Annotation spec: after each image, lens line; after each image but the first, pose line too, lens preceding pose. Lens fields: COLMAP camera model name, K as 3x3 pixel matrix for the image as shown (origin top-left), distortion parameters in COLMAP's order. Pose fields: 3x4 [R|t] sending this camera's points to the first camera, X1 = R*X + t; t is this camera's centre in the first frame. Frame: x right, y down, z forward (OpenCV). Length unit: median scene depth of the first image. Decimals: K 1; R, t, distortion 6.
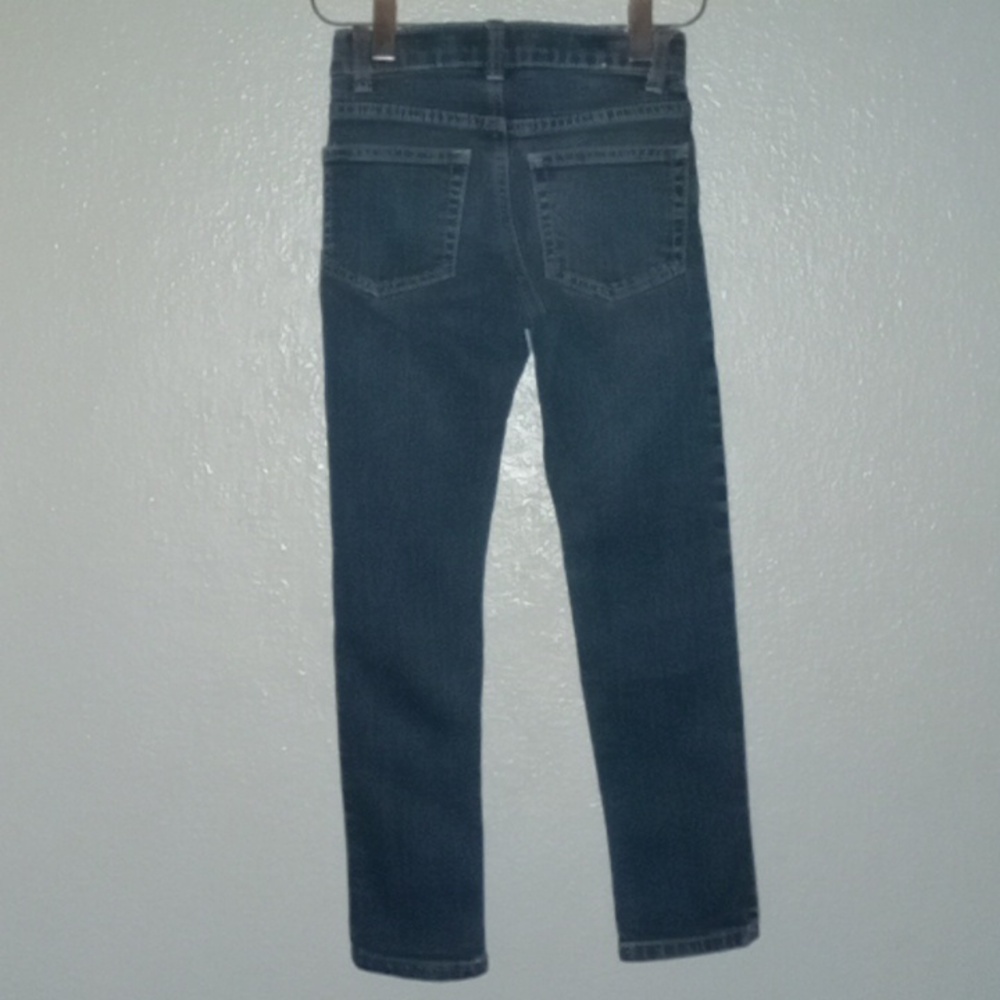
lens RADIAL K [[1809.4, 0, 500.0], [0, 1809.4, 500.0], [0, 0, 1]] dist [0.124389, -1.053054]
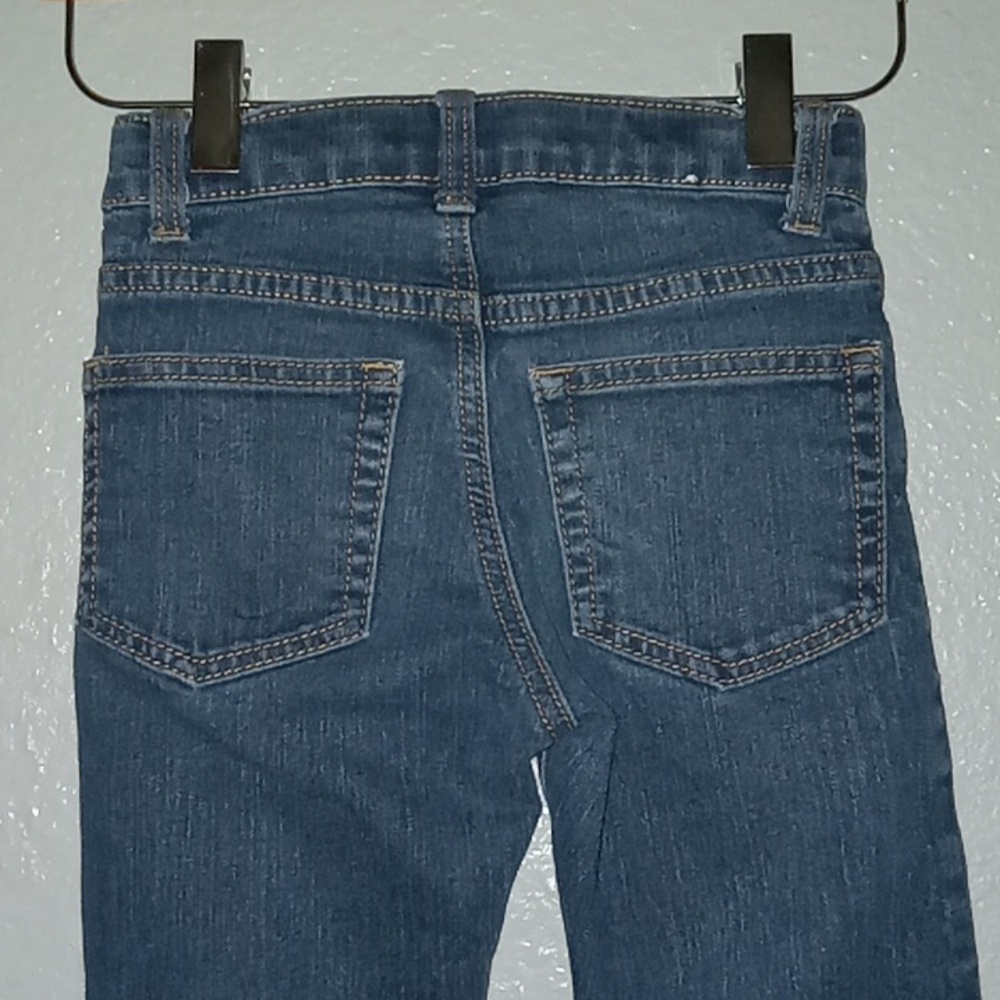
lens RADIAL K [[1809.4, 0, 500.0], [0, 1809.4, 500.0], [0, 0, 1]] dist [0.124389, -1.053054]
pose [[0.999913, -0.012372, -0.004544, 0.009708], [0.011539, 0.988362, -0.151680, -0.089148], [0.006368, 0.151614, 0.988419, 0.554775]]
